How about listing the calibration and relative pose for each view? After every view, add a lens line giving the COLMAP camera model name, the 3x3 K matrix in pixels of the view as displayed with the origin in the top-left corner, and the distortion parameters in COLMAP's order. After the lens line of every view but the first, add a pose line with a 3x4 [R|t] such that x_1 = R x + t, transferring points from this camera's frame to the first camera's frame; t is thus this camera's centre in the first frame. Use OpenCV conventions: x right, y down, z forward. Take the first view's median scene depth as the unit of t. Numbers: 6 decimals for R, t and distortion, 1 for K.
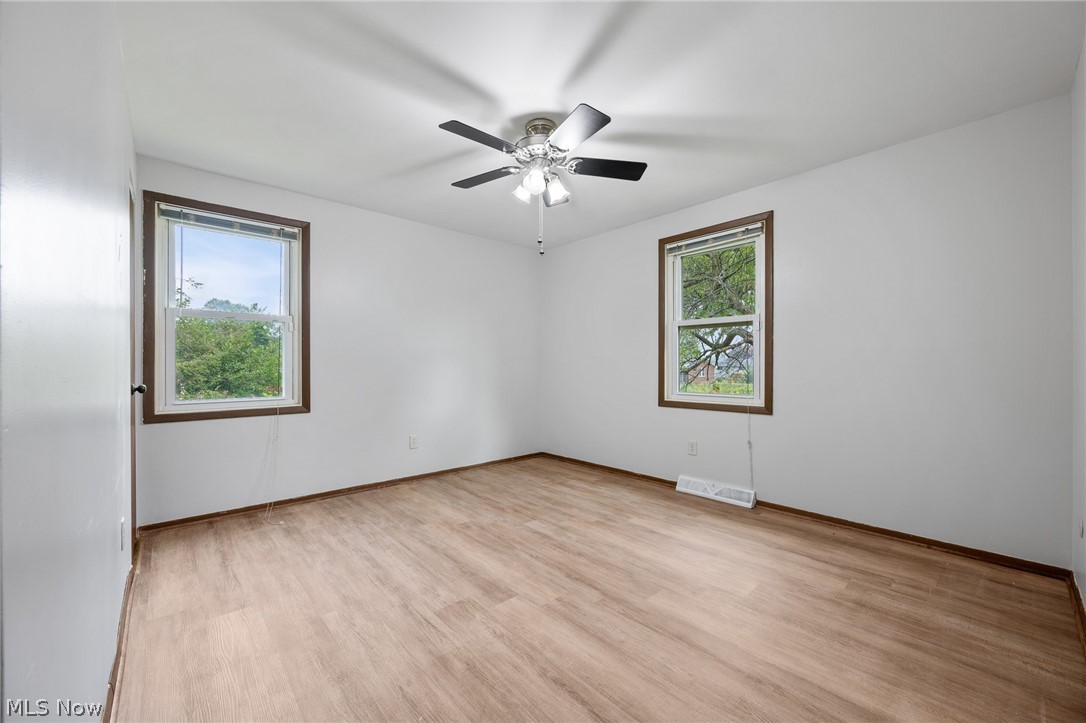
lens RADIAL K [[425.8, 0, 541.1], [0, 425.8, 364.1], [0, 0, 1]] dist [-0.000019, -0.000115]
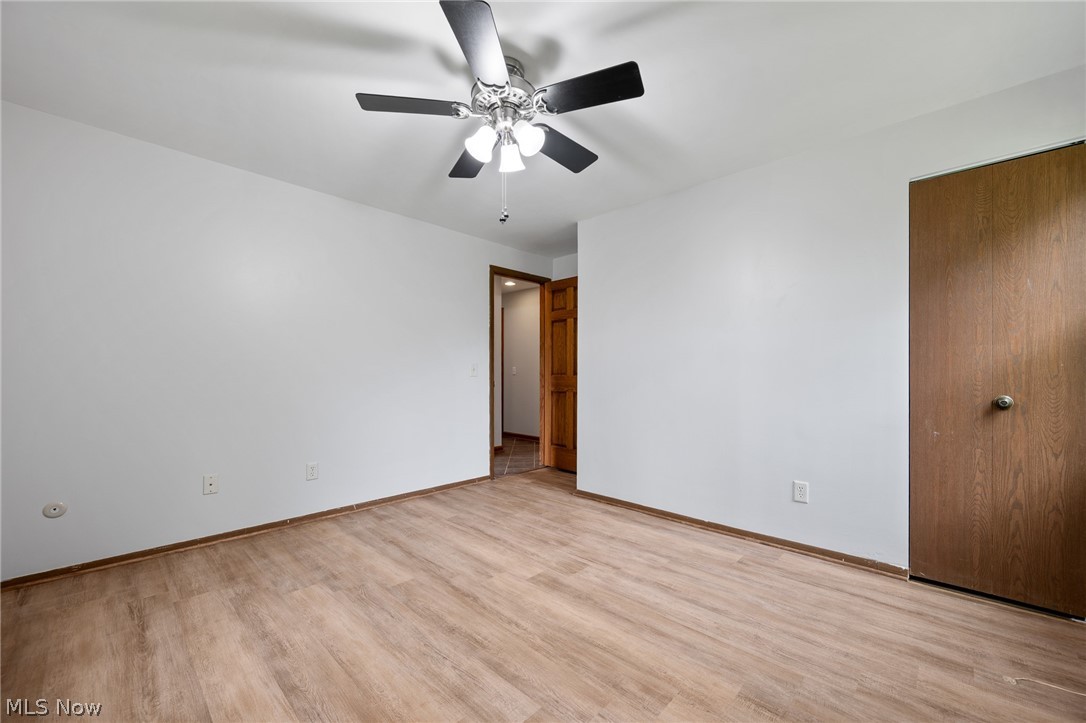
lens RADIAL K [[425.8, 0, 543.1], [0, 425.8, 371.2], [0, 0, 1]] dist [-0.000019, -0.000115]
pose [[-0.996927, 0.001421, -0.078320, -0.009832], [0.002065, 0.999965, -0.008146, 0.004469], [0.078306, -0.008283, -0.996895, 1.862509]]
